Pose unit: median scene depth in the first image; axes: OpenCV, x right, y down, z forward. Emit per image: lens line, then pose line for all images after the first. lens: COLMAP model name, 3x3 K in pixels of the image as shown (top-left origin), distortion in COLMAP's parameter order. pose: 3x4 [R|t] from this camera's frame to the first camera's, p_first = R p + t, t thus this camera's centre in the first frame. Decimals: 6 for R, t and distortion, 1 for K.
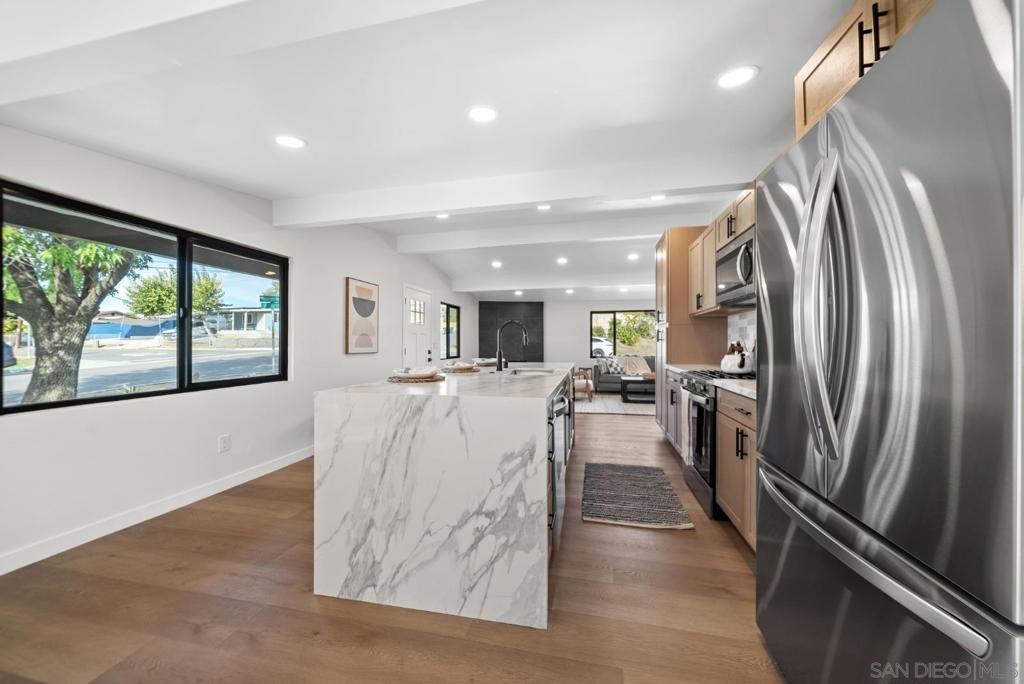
lens RADIAL K [[360.6, 0, 520.3], [0, 360.6, 342.9], [0, 0, 1]] dist [-0.002221, -0.000237]
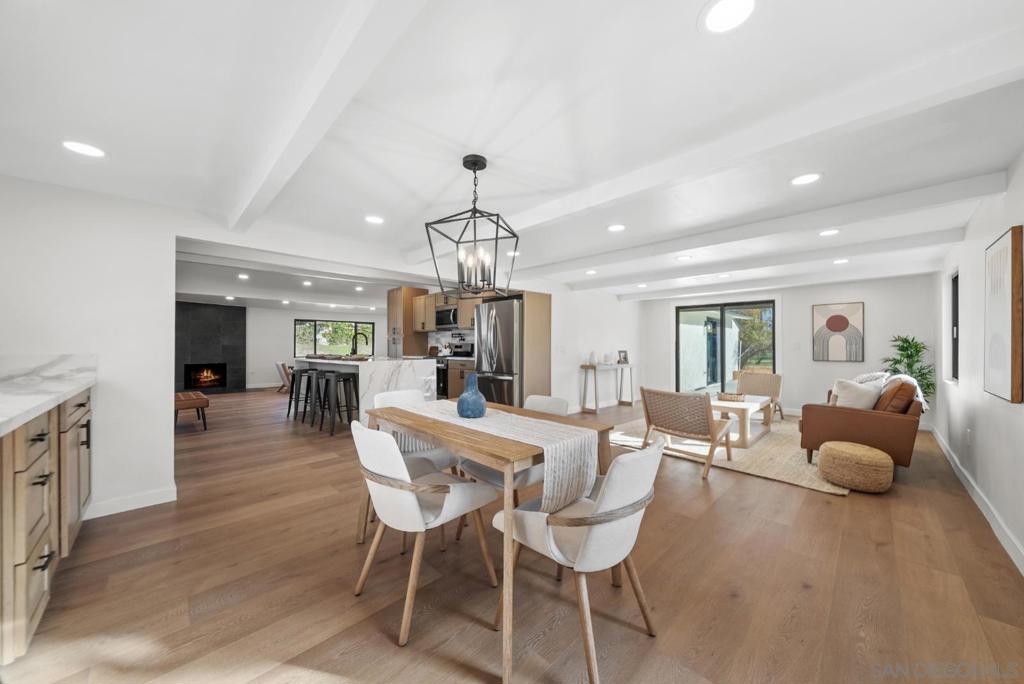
lens RADIAL K [[358.3, 0, 516.8], [0, 358.3, 344.2], [0, 0, 1]] dist [-0.001636, -0.000005]
pose [[0.542573, 0.005892, 0.839988, -0.735523], [0.001550, 0.999967, -0.008016, 0.011010], [-0.840007, 0.005651, 0.542546, -0.471770]]
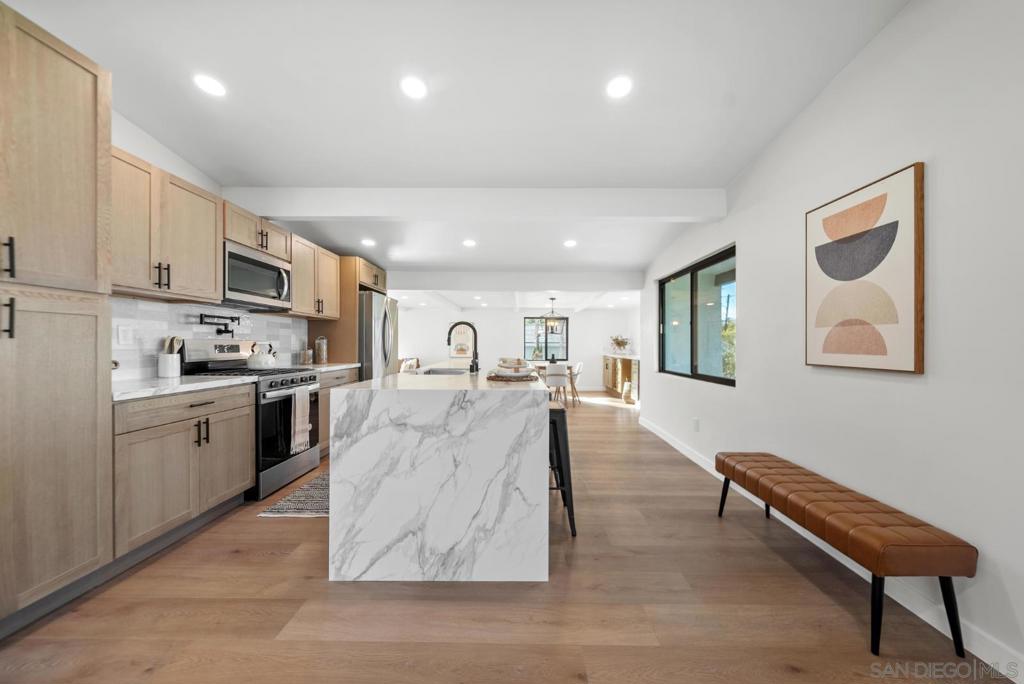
lens RADIAL K [[360.8, 0, 520.1], [0, 360.8, 346.0], [0, 0, 1]] dist [-0.000808, 0.000089]
pose [[-0.979566, 0.000039, -0.201125, 0.014929], [-0.000643, 0.999994, 0.003325, 0.002145], [0.201124, 0.003387, -0.979560, 1.257378]]
